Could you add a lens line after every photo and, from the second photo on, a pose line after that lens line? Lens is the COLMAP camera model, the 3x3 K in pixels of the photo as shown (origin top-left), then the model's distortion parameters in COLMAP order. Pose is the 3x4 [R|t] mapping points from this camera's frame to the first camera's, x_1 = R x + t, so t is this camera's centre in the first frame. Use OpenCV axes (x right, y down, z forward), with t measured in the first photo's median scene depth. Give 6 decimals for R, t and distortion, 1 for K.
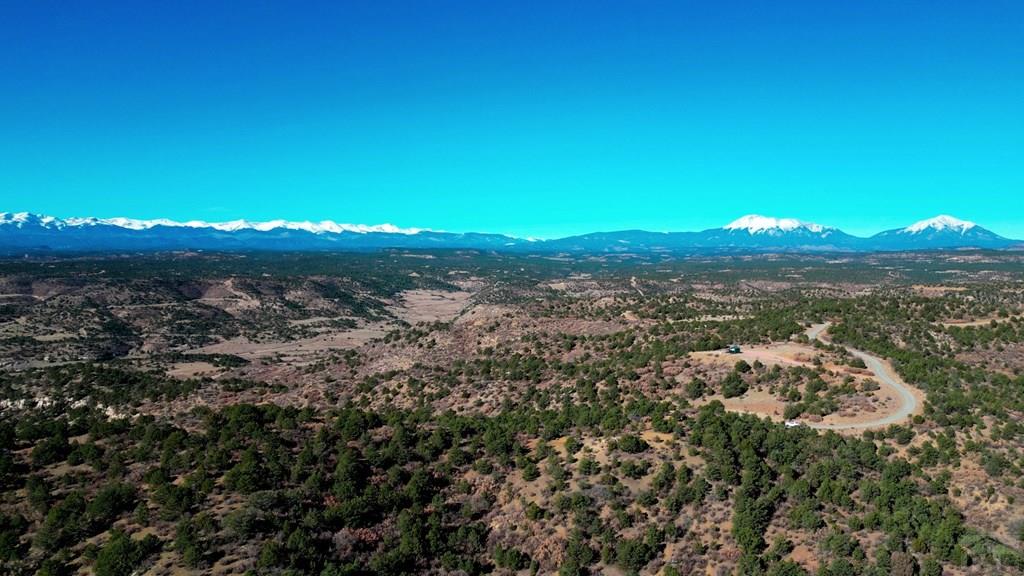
lens RADIAL K [[745.6, 0, 514.2], [0, 745.6, 293.9], [0, 0, 1]] dist [0.081108, -0.080069]
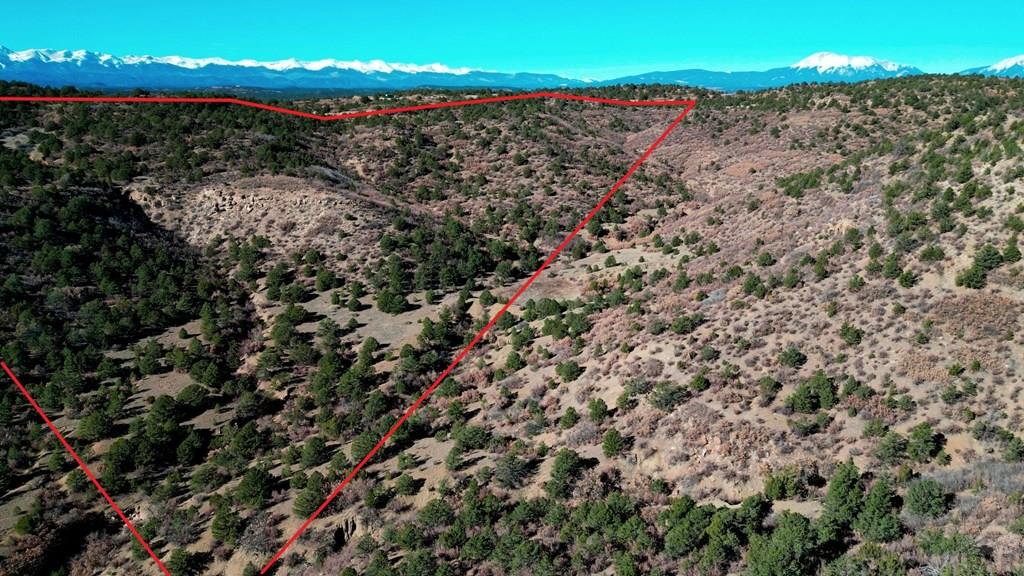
lens RADIAL K [[750.2, 0, 512.8], [0, 750.2, 283.9], [0, 0, 1]] dist [0.071044, -0.066914]
pose [[0.996889, 0.022380, -0.075574, 0.092139], [-0.007763, 0.982058, 0.188419, 0.021790], [0.078435, -0.187246, 0.979177, -0.070268]]
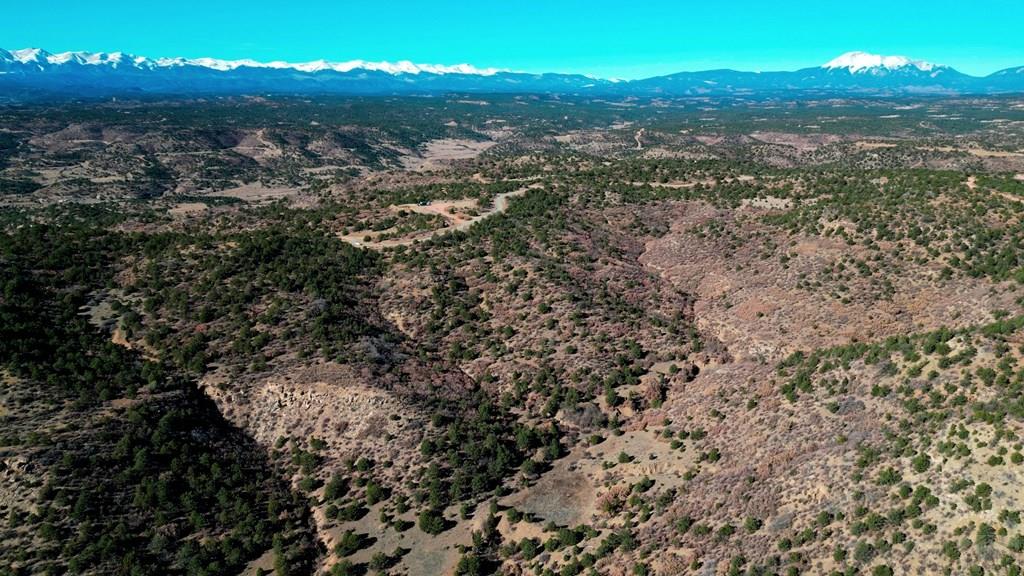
lens RADIAL K [[750.2, 0, 512.8], [0, 750.2, 283.9], [0, 0, 1]] dist [0.071044, -0.066914]
pose [[0.993606, 0.028828, -0.109158, 0.092558], [-0.007501, 0.981572, 0.190948, -0.008743], [0.112651, -0.188908, 0.975512, -0.077931]]
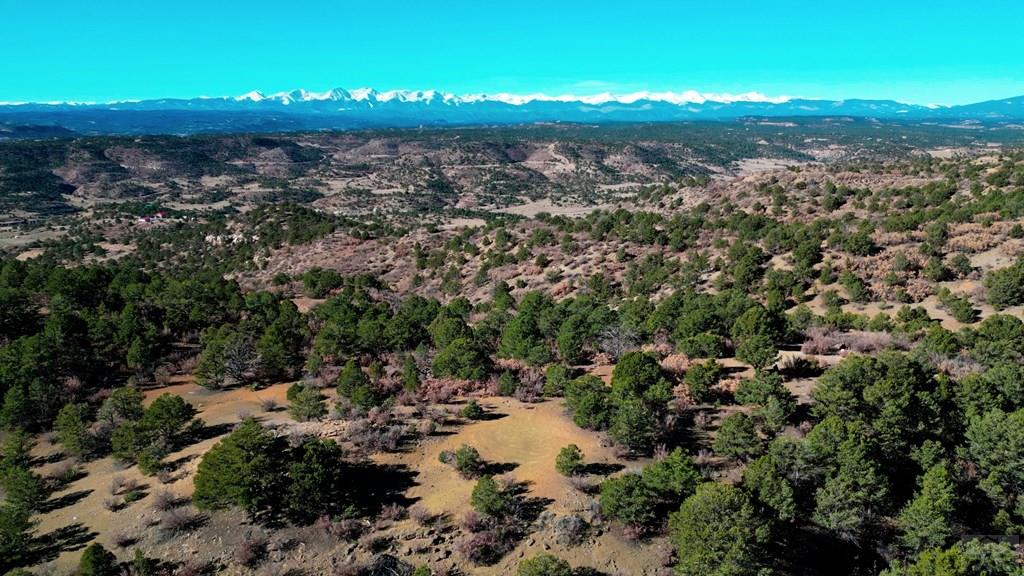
lens RADIAL K [[745.6, 0, 514.2], [0, 745.6, 293.9], [0, 0, 1]] dist [0.081108, -0.080069]
pose [[0.892071, 0.096166, -0.441544, 0.021682], [-0.022149, 0.985225, 0.169829, 0.007875], [0.451351, -0.141719, 0.881021, 0.060115]]
